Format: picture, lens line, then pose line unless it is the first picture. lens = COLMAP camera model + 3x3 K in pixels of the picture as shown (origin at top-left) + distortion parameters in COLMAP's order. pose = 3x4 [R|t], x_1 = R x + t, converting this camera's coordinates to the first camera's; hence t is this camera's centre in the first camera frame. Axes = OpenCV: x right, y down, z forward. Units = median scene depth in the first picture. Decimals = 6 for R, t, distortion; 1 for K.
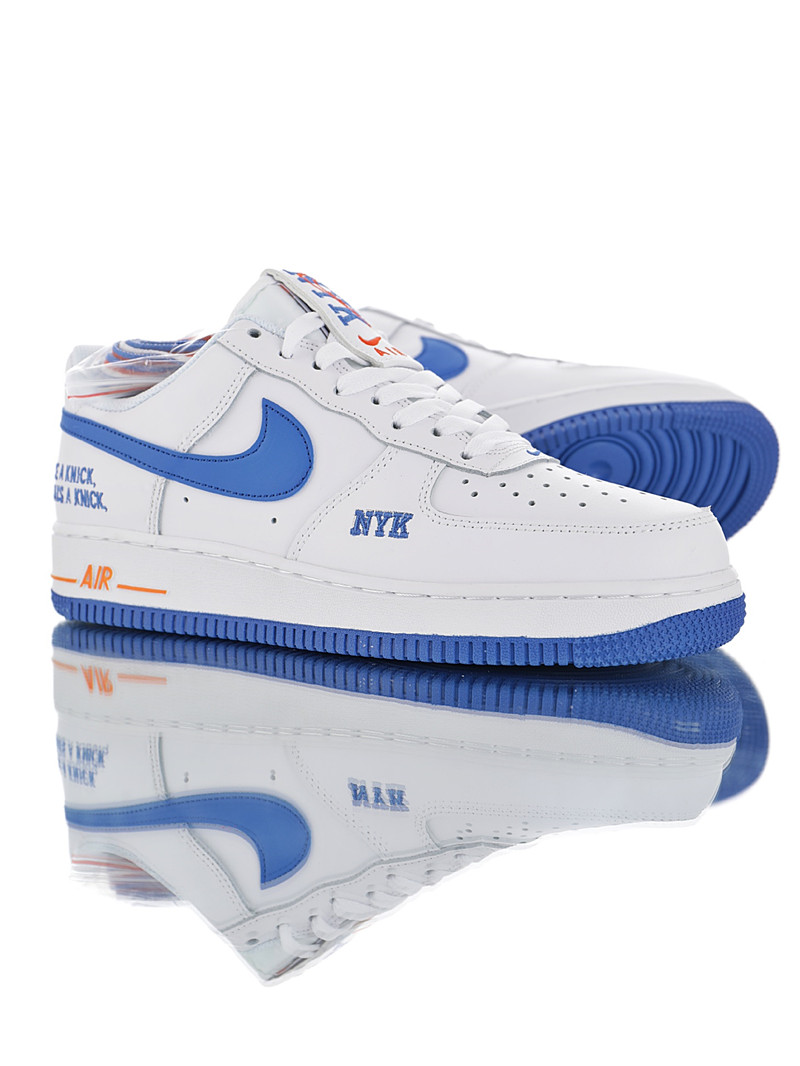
lens RADIAL K [[1430.2, 0, 397.6], [0, 1430.2, 536.4], [0, 0, 1]] dist [-0.034271, 0.000000]
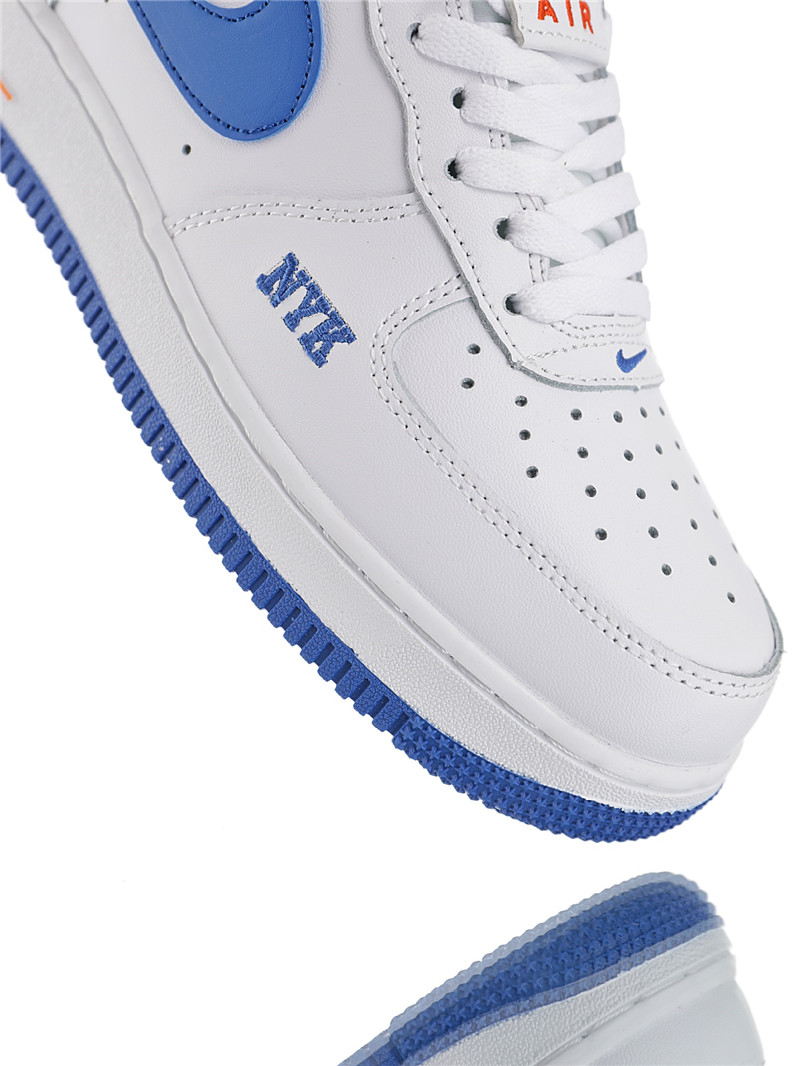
lens RADIAL K [[1430.2, 0, 400.8], [0, 1430.2, 535.3], [0, 0, 1]] dist [-0.034271, 0.000000]
pose [[0.774640, 0.624975, 0.096638, 0.017911], [-0.597550, 0.673324, 0.435395, -0.208103], [0.207042, -0.395020, 0.895038, 0.486505]]
